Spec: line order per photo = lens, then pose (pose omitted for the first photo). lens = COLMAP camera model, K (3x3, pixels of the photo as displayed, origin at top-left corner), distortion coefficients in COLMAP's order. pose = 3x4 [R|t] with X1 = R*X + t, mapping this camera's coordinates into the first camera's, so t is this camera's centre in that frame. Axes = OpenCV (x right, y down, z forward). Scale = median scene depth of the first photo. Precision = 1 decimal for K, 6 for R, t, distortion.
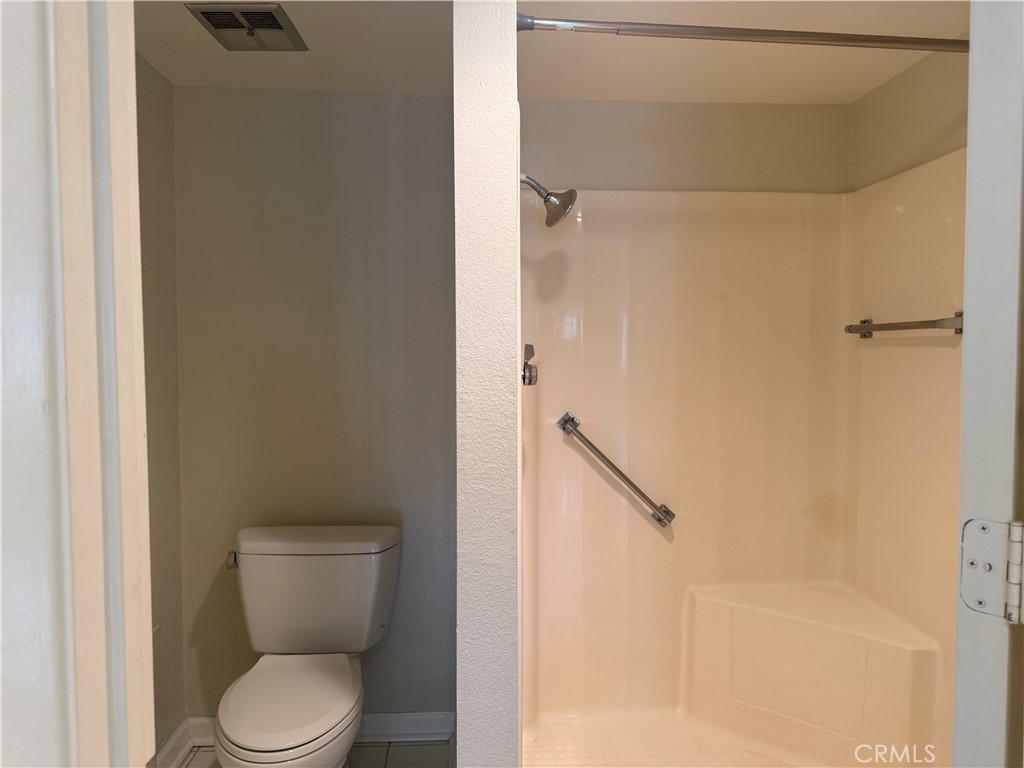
lens RADIAL K [[719.8, 0, 511.2], [0, 719.8, 386.9], [0, 0, 1]] dist [0.053552, -0.078672]
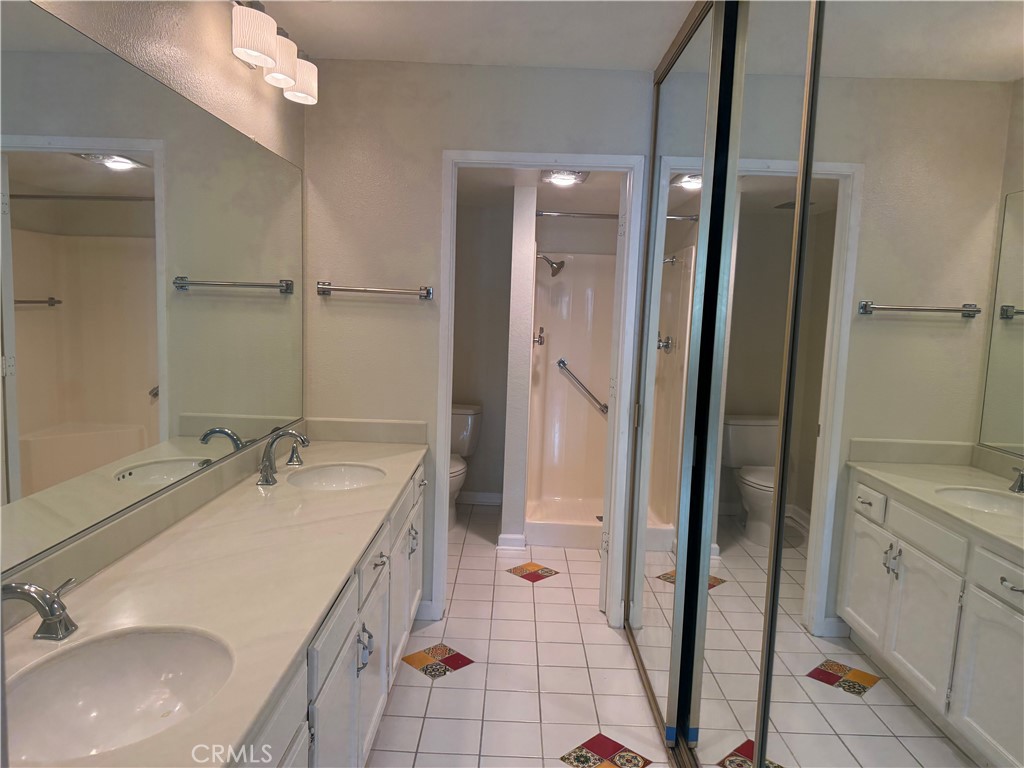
lens RADIAL K [[719.8, 0, 510.5], [0, 719.8, 388.2], [0, 0, 1]] dist [0.053552, -0.078672]
pose [[0.994985, 0.051133, -0.085972, 0.126765], [-0.045629, 0.996854, 0.064809, -0.008117], [0.089016, -0.060561, 0.994187, -1.251487]]
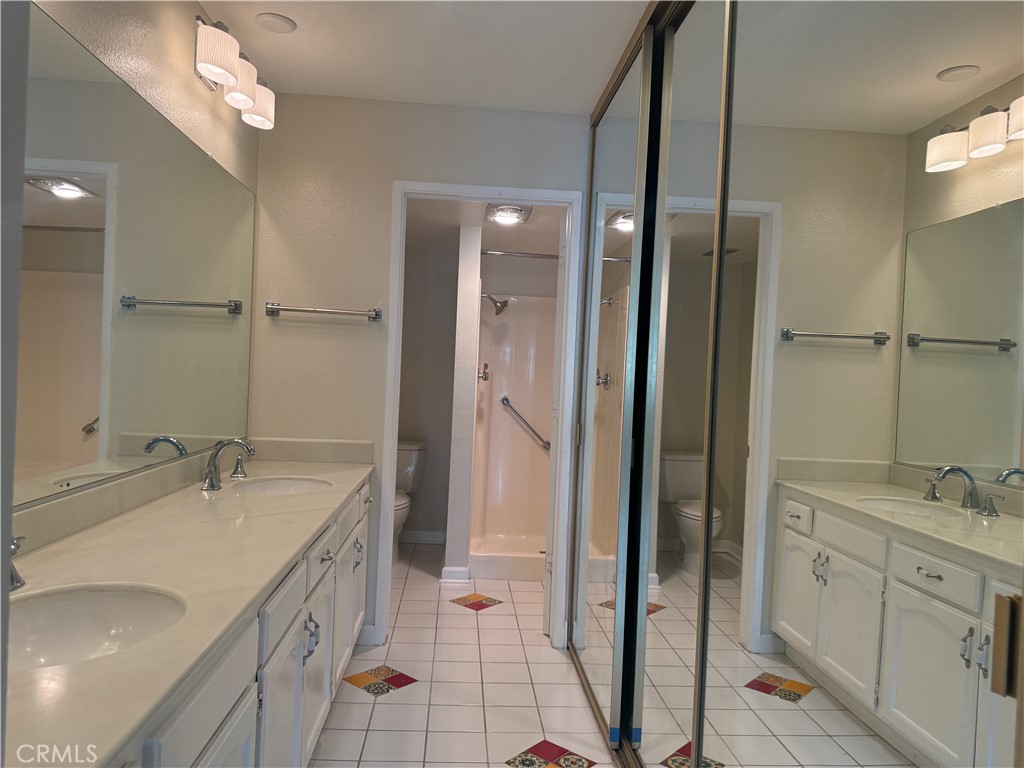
lens RADIAL K [[719.8, 0, 508.7], [0, 719.8, 387.1], [0, 0, 1]] dist [0.053552, -0.078672]
pose [[0.998720, 0.049052, -0.012348, 0.126481], [-0.049435, 0.998237, -0.032861, 0.088002], [0.010714, 0.033429, 0.999384, -1.299087]]
